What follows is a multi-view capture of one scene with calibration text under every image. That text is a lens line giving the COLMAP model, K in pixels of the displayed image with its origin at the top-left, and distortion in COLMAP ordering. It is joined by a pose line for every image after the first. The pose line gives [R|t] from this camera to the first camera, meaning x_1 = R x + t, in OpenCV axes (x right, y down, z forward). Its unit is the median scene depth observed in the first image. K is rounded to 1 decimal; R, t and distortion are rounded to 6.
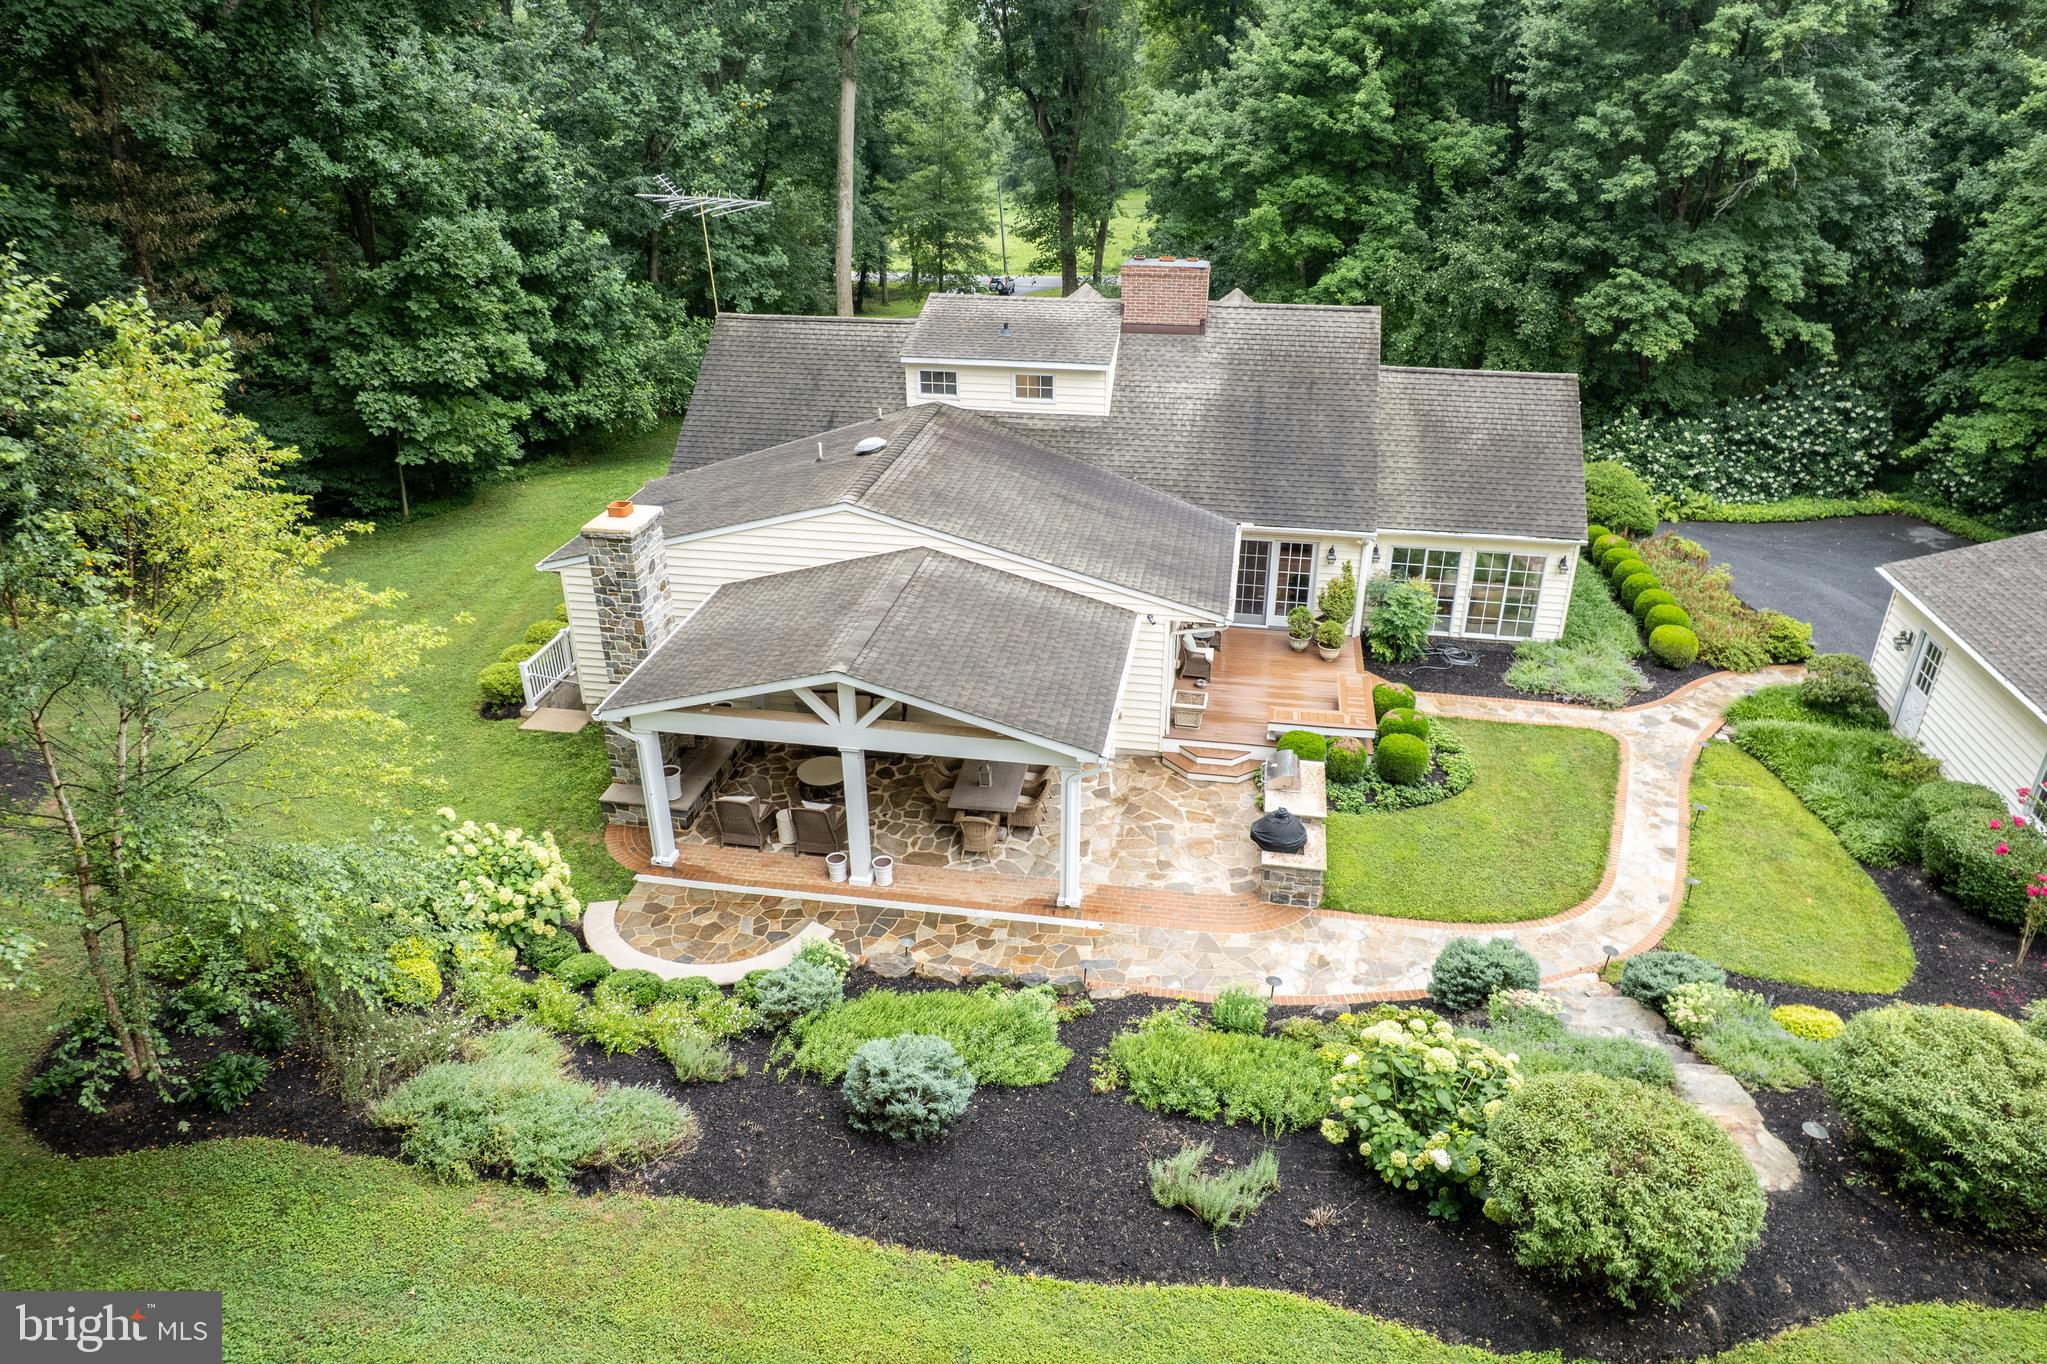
lens RADIAL K [[1329.5, 0, 1022.5], [0, 1329.5, 696.3], [0, 0, 1]] dist [-0.010011, 0.001041]
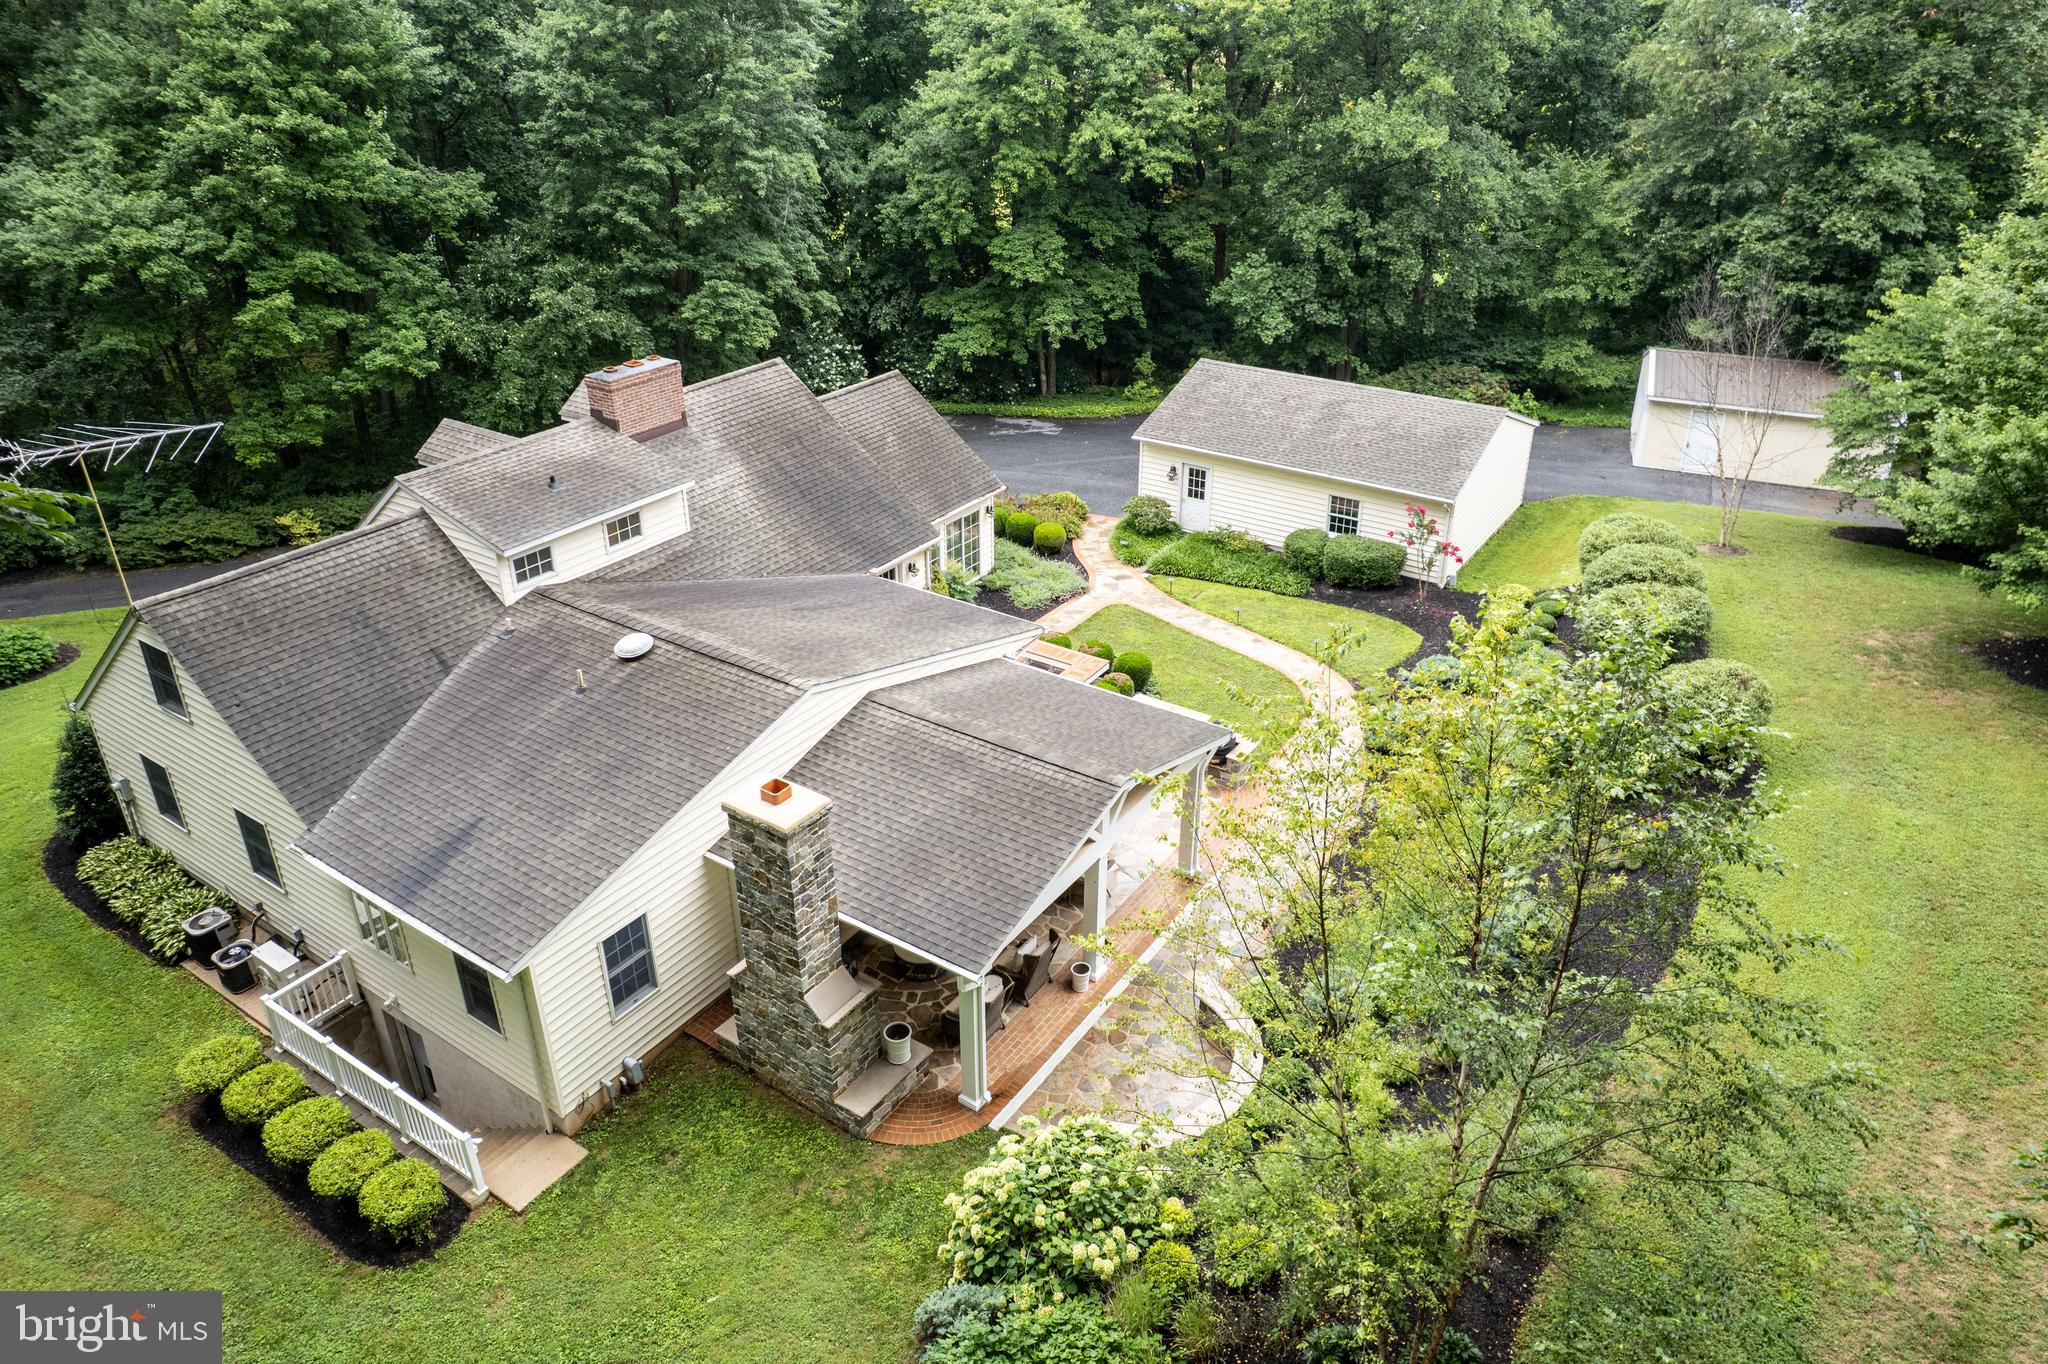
lens RADIAL K [[1330.1, 0, 1019.6], [0, 1330.1, 668.6], [0, 0, 1]] dist [-0.010011, 0.001041]
pose [[0.420918, -0.427121, 0.800247, -0.649678], [0.418327, 0.874193, 0.246555, -0.260304], [-0.804879, 0.230986, 0.546640, 0.300182]]
